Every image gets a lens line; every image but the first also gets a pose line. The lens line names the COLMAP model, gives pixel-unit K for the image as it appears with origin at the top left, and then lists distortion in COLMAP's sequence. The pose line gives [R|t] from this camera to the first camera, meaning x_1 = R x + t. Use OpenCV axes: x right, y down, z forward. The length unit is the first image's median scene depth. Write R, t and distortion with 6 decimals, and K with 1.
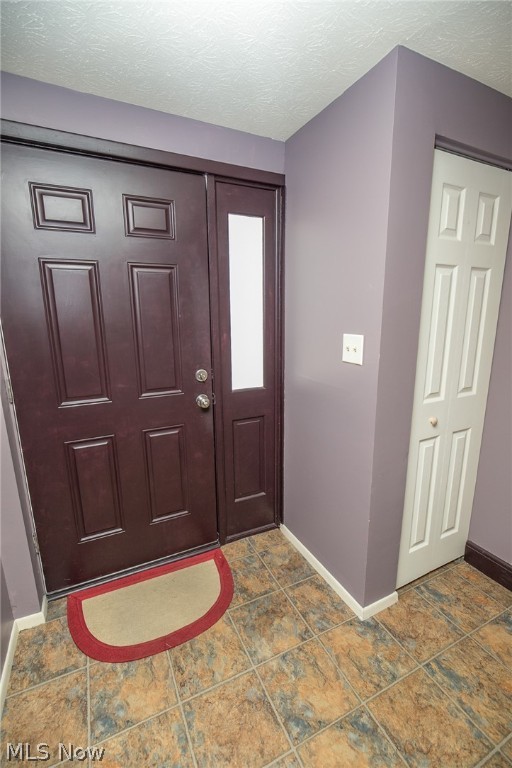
lens RADIAL K [[347.5, 0, 274.7], [0, 347.5, 383.1], [0, 0, 1]] dist [-0.018983, 0.005991]
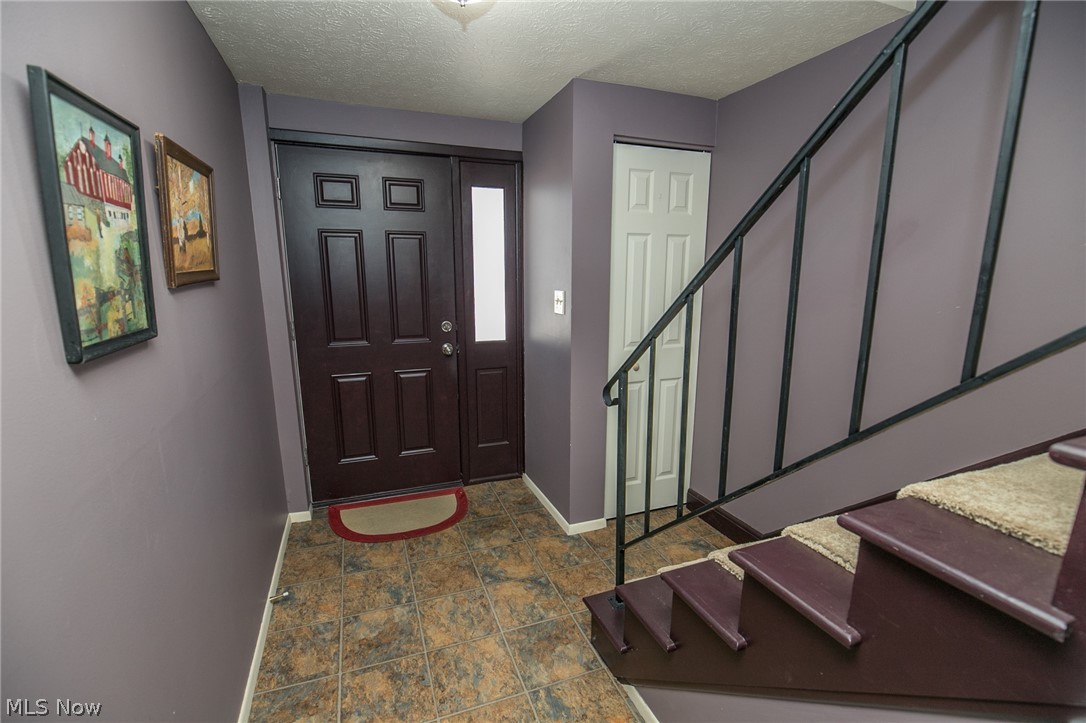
lens RADIAL K [[498.6, 0, 556.4], [0, 498.6, 367.4], [0, 0, 1]] dist [0.048957, -0.061077]
pose [[0.993835, 0.023877, -0.108271, 0.344405], [-0.025892, 0.999516, -0.017243, 0.136452], [0.107807, 0.019940, 0.993972, -0.629238]]
